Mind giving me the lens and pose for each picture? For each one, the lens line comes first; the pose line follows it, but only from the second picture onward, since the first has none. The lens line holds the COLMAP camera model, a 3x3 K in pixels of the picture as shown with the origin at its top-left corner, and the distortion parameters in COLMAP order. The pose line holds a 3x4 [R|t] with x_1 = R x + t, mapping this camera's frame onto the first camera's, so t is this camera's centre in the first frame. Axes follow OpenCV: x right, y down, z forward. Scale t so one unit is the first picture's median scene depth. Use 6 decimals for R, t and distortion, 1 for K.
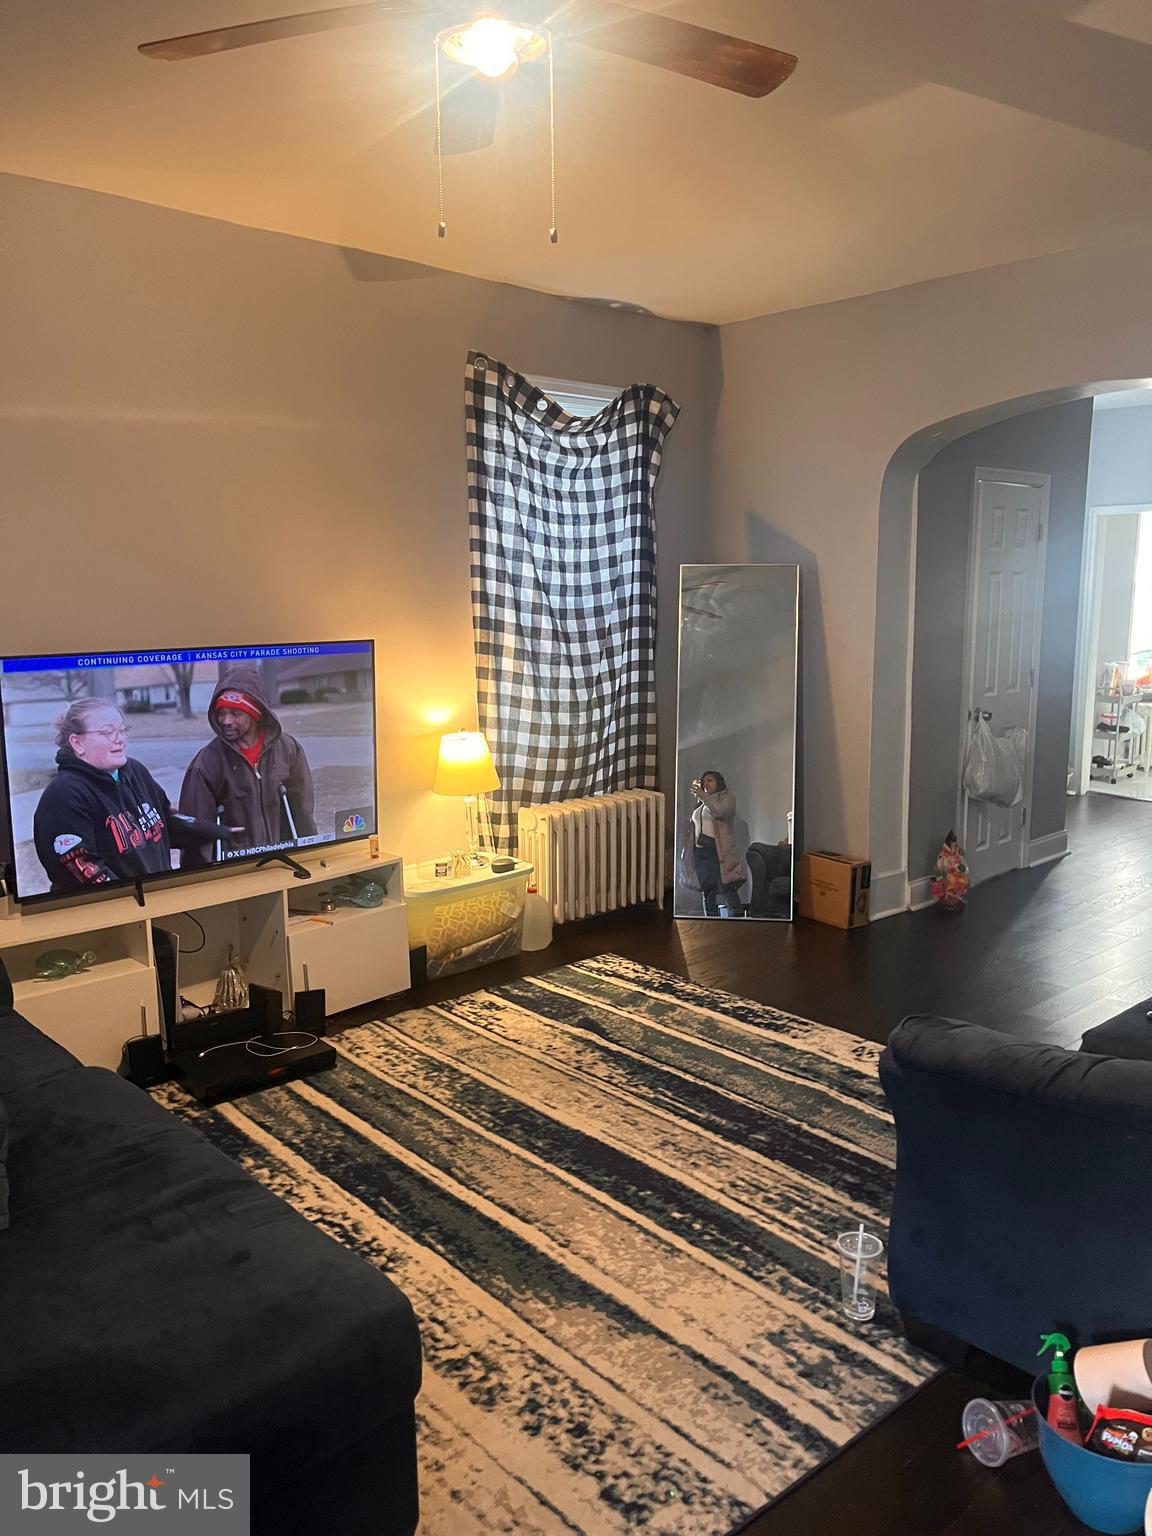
lens RADIAL K [[1182.4, 0, 569.2], [0, 1182.4, 766.5], [0, 0, 1]] dist [0.023917, -0.021361]
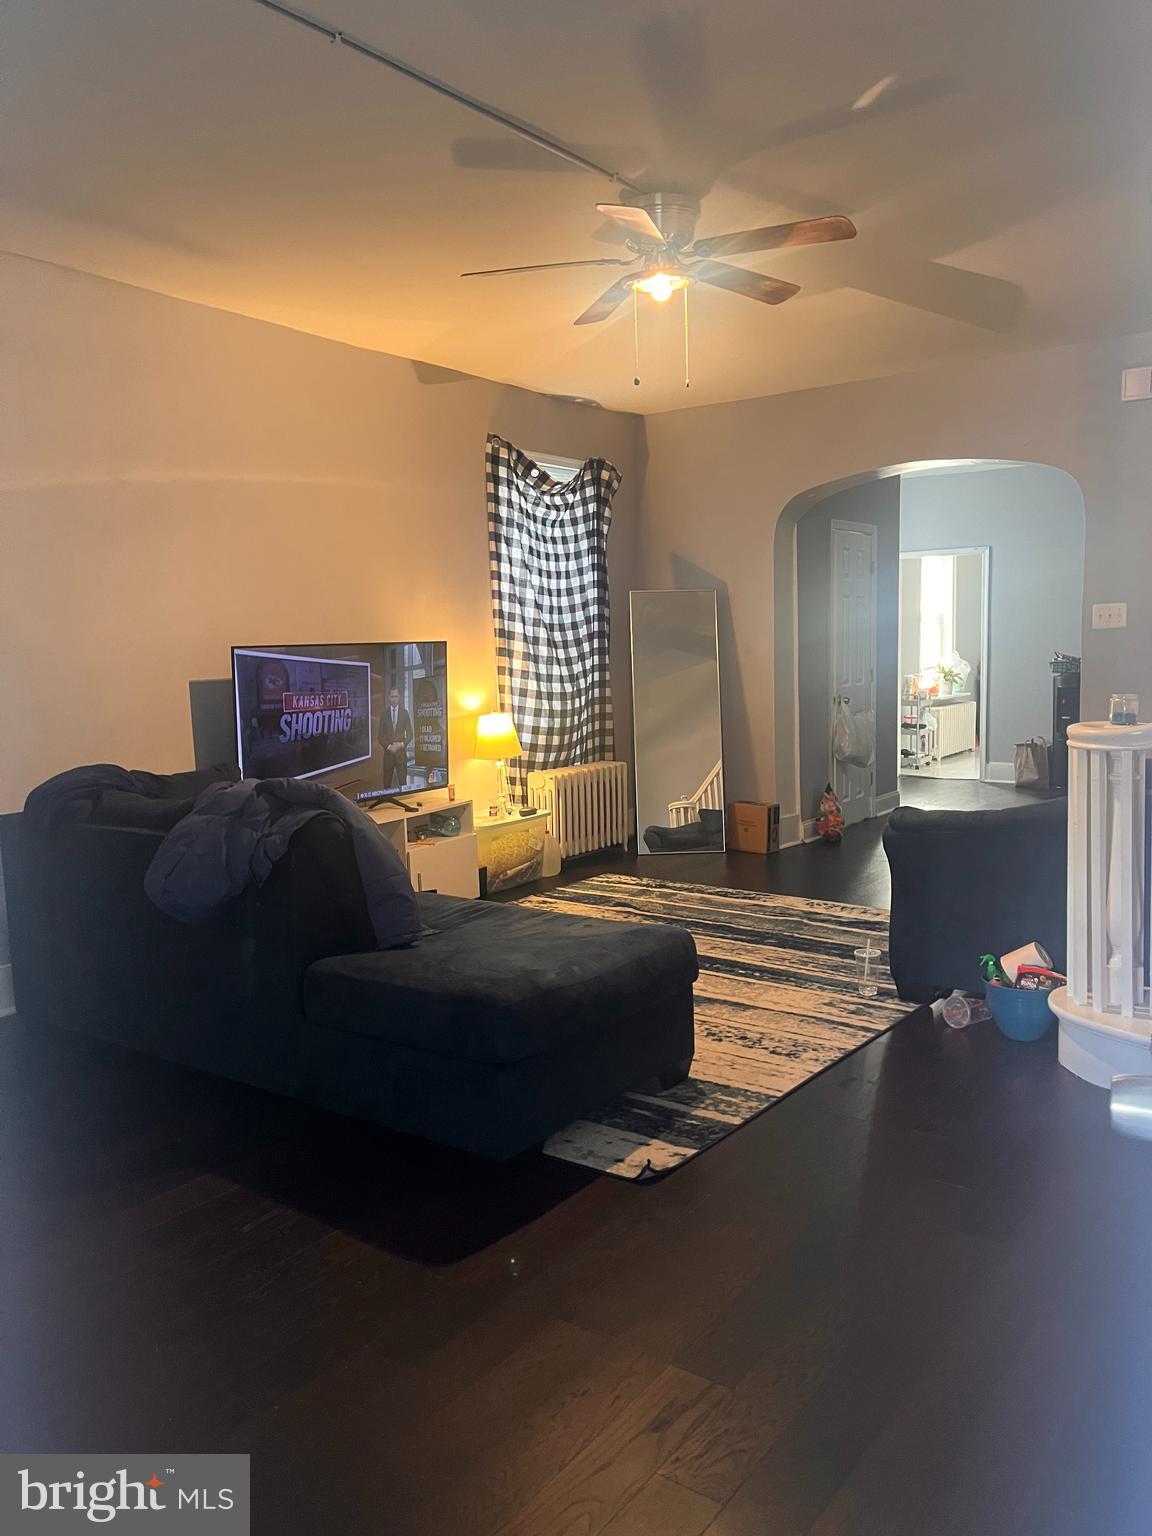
lens RADIAL K [[1182.4, 0, 579.4], [0, 1182.4, 765.9], [0, 0, 1]] dist [0.023917, -0.021361]
pose [[0.981472, -0.037951, 0.187812, -0.235173], [0.047604, 0.997753, -0.047155, 0.092843], [-0.185600, 0.055222, 0.981072, -0.310763]]
